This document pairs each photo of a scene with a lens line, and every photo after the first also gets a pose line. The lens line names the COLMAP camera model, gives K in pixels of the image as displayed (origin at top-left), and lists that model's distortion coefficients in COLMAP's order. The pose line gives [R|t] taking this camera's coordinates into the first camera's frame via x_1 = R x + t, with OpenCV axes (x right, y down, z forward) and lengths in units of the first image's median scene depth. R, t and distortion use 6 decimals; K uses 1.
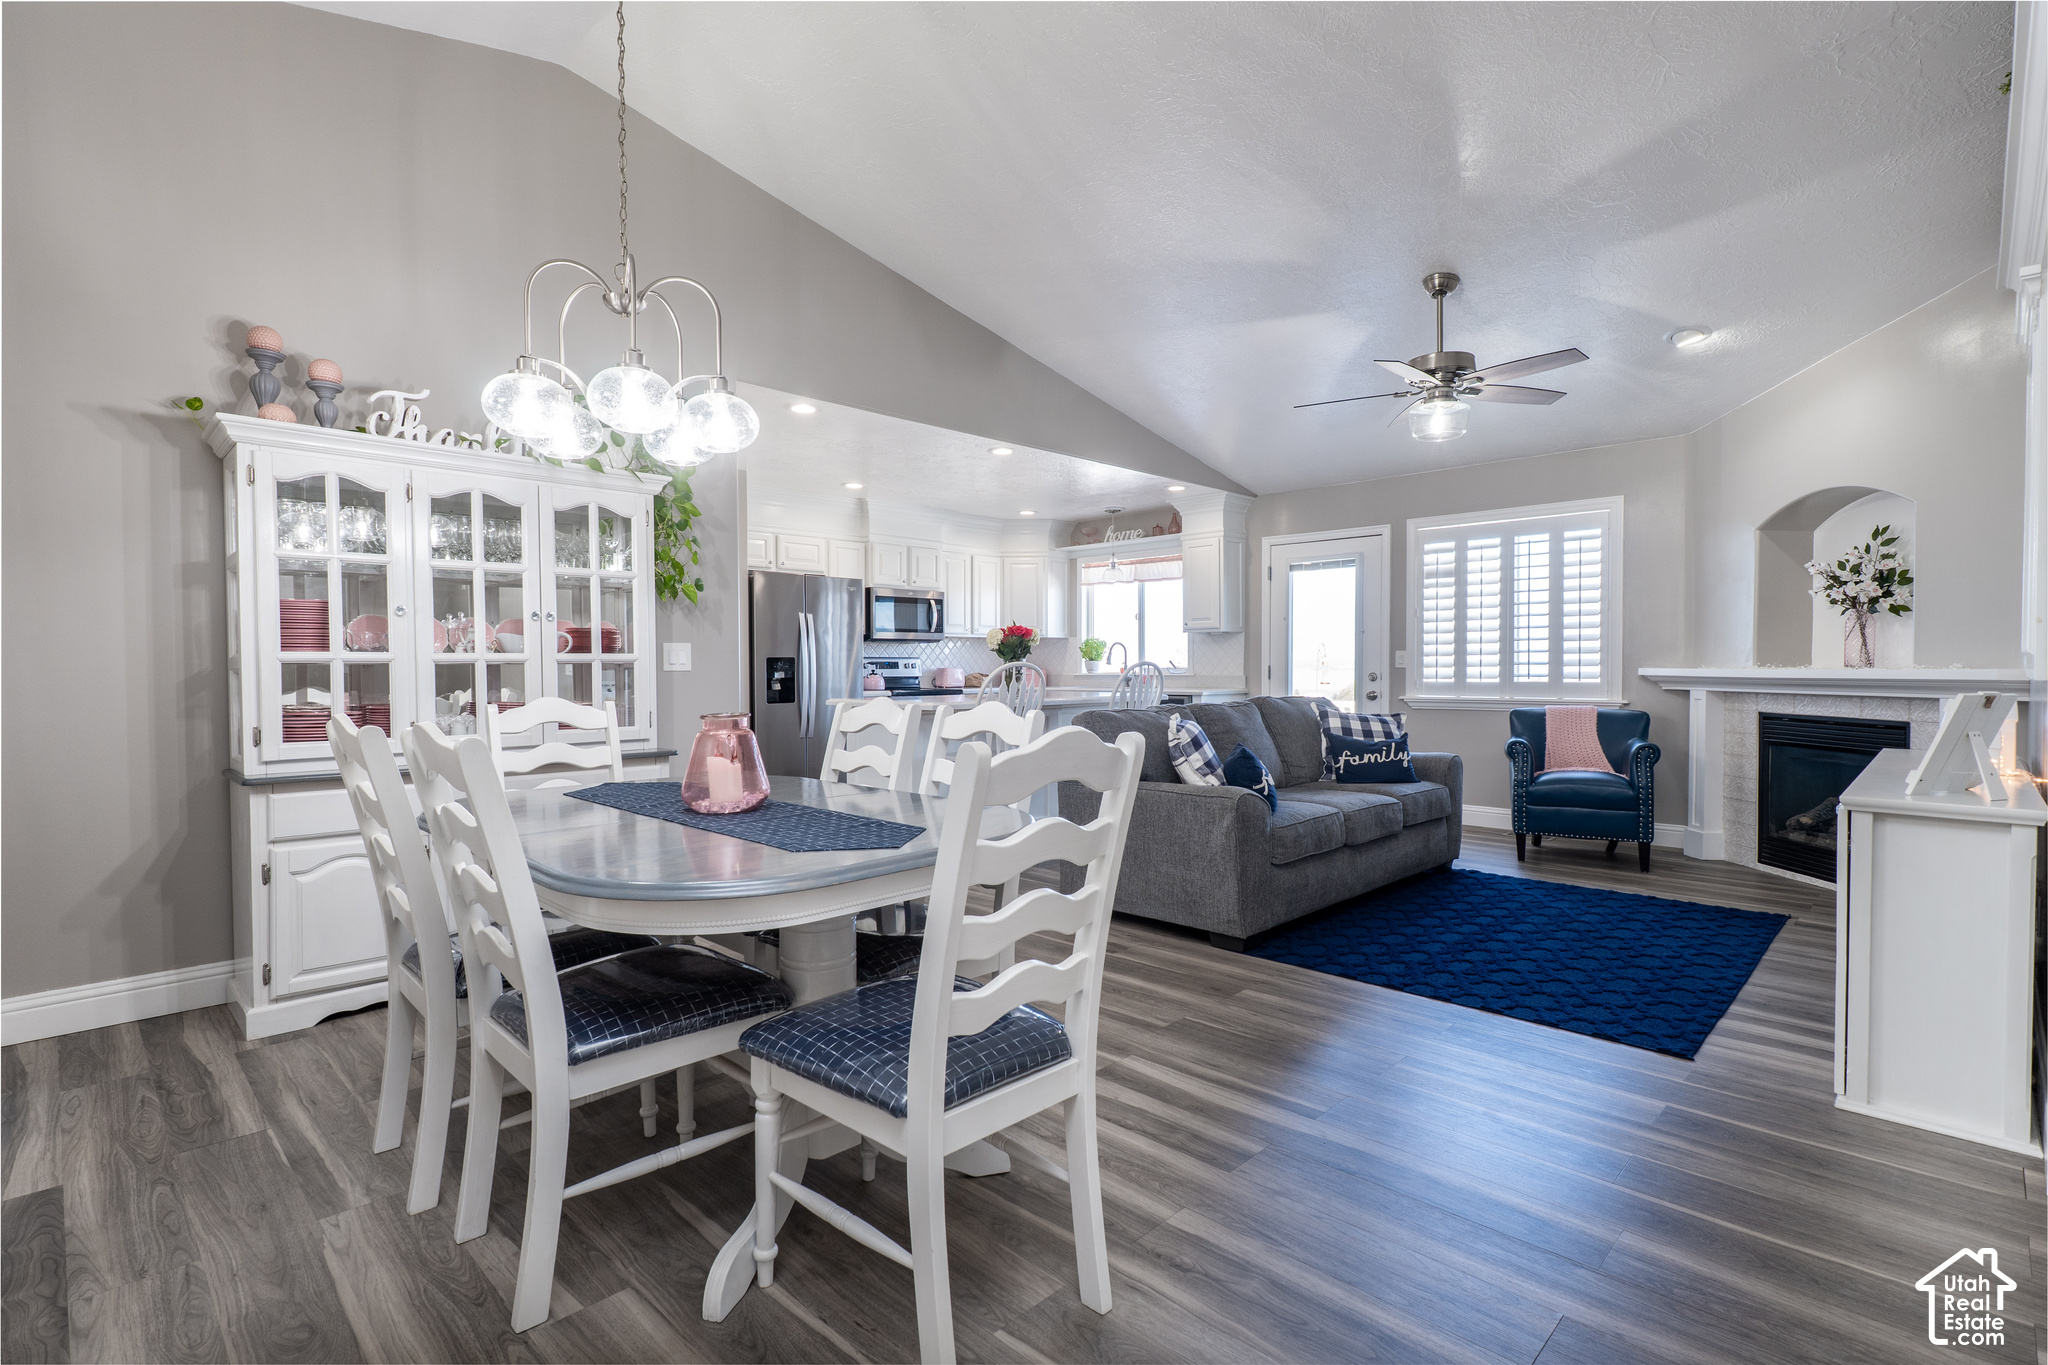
lens RADIAL K [[968.1, 0, 1024.0], [0, 968.1, 682.5], [0, 0, 1]] dist [0.000277, 0.000463]
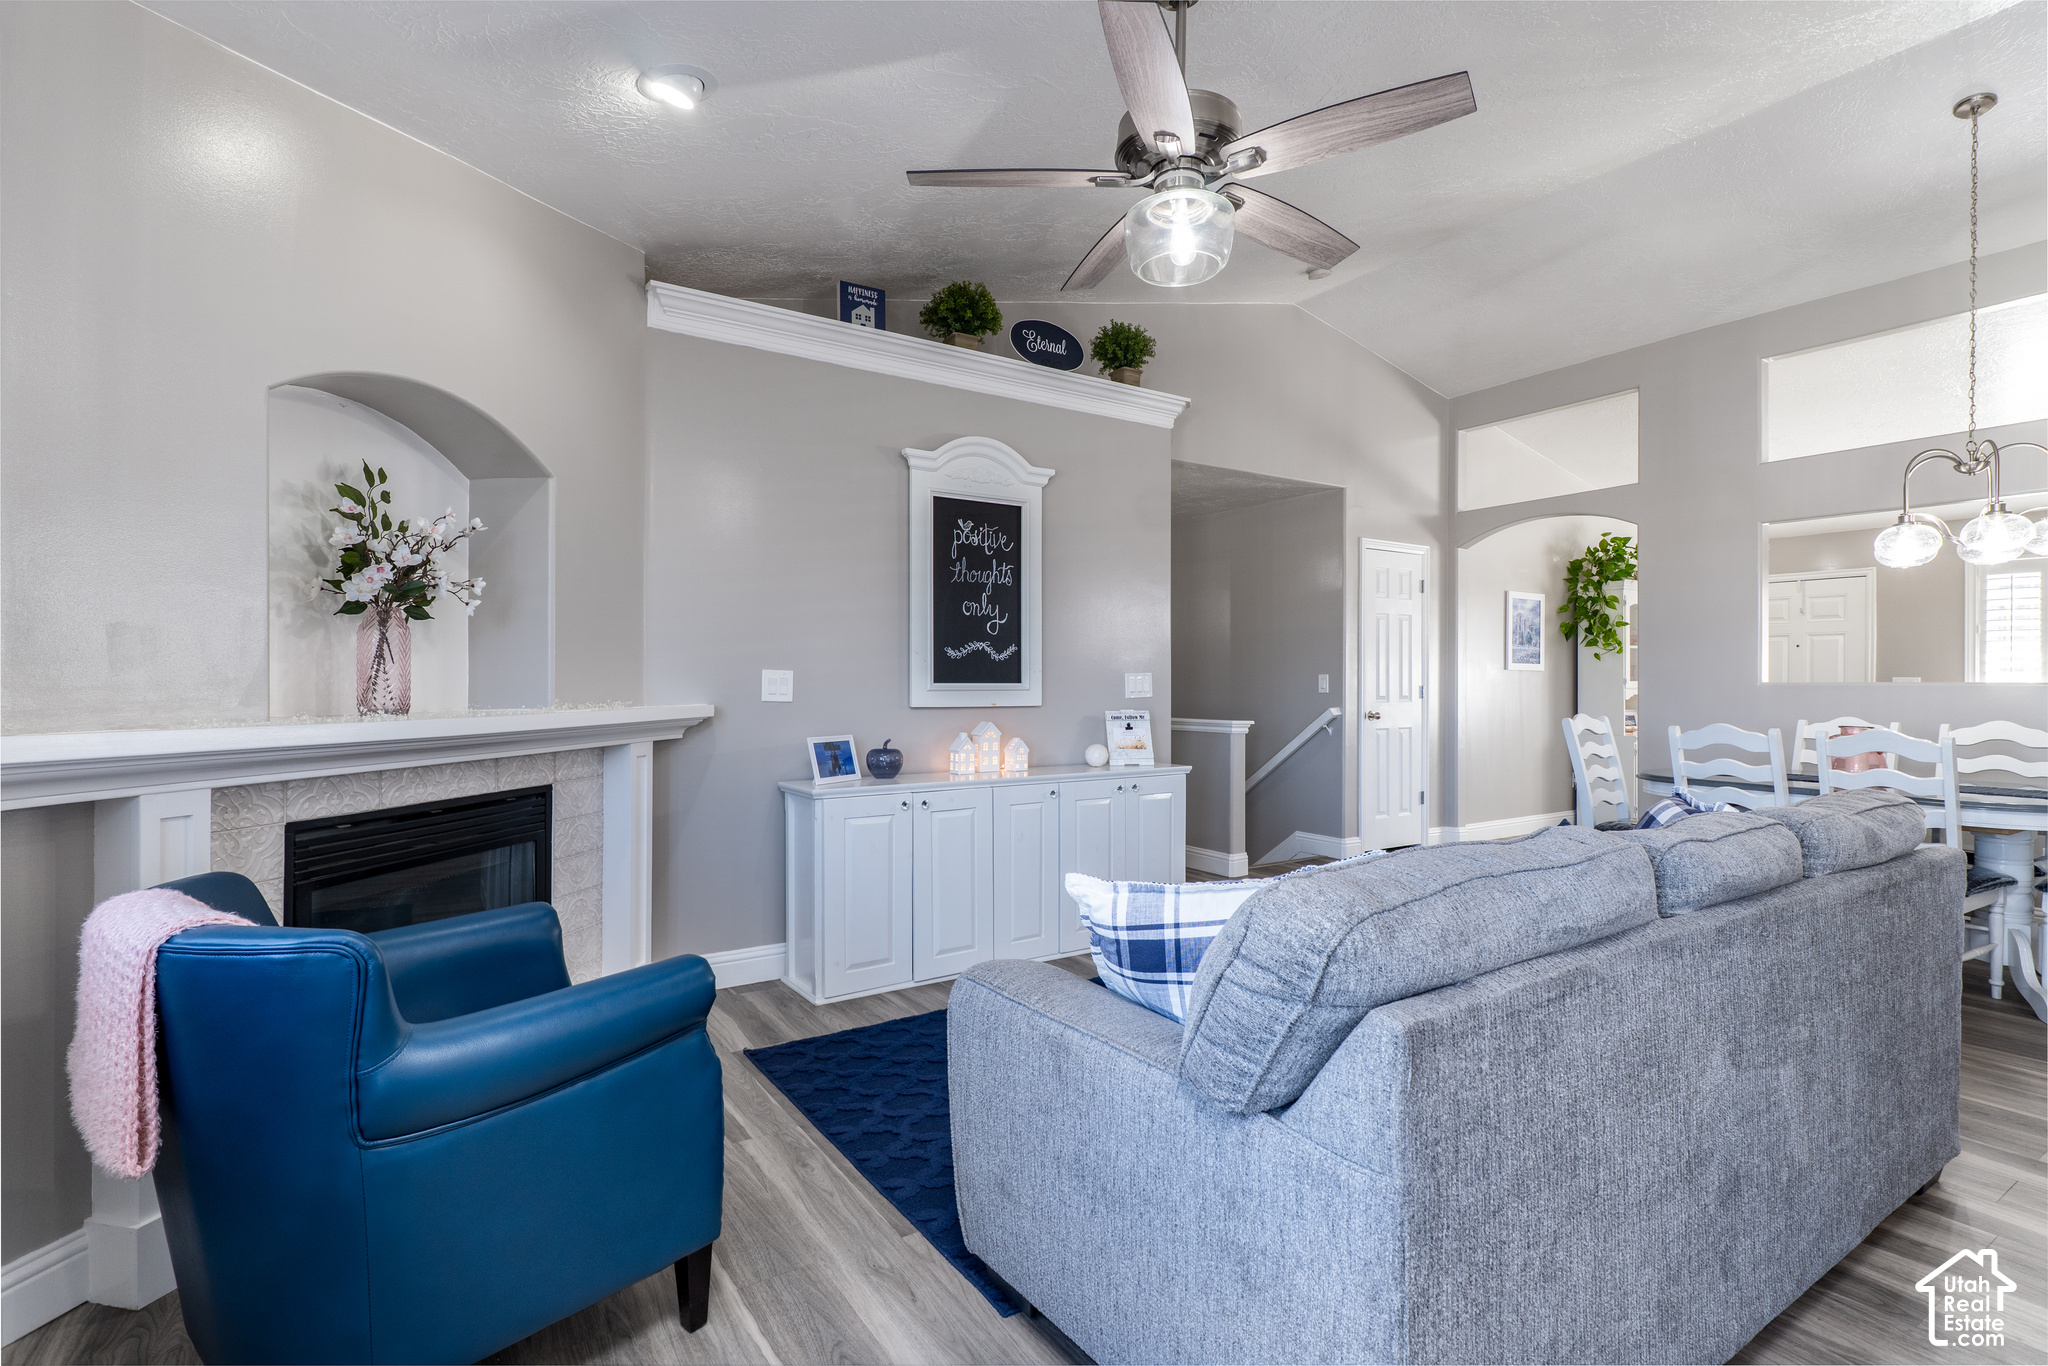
lens RADIAL K [[968.1, 0, 1024.0], [0, 968.1, 683.0], [0, 0, 1]] dist [0.000277, 0.000463]
pose [[-0.976947, 0.000840, 0.213480, 0.287018], [0.004548, 0.999847, 0.016882, -0.029967], [-0.213433, 0.017464, -0.976802, 1.101298]]
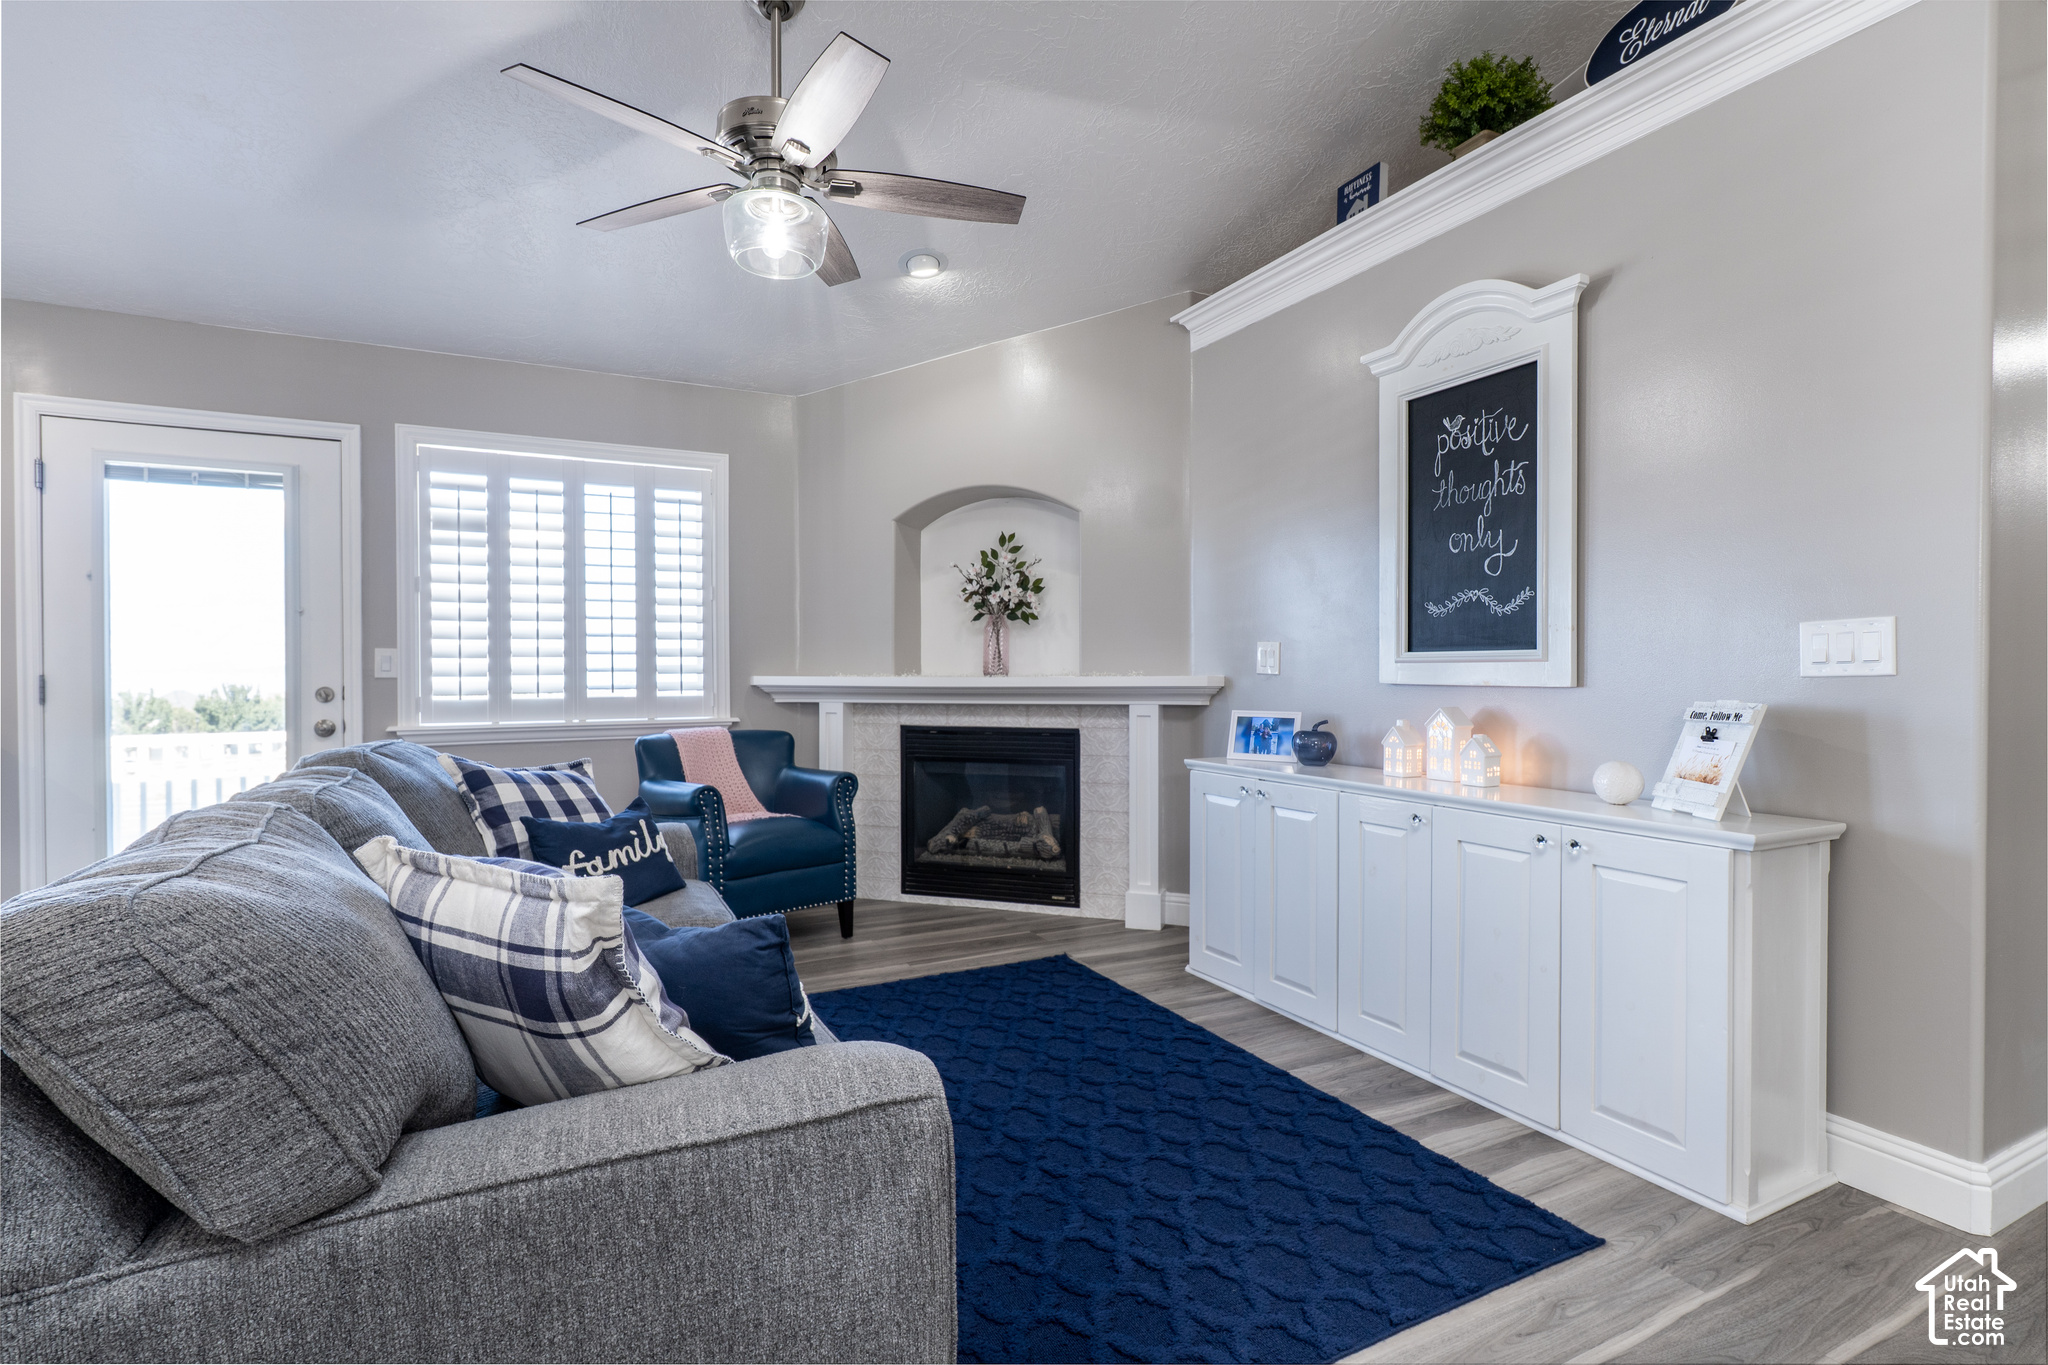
lens RADIAL K [[968.1, 0, 1024.0], [0, 968.1, 682.5], [0, 0, 1]] dist [0.000277, 0.000463]
pose [[0.318606, -0.011189, 0.947821, -0.042390], [0.017560, 0.999828, 0.005900, -0.009794], [-0.947724, 0.014764, 0.318748, 0.496504]]
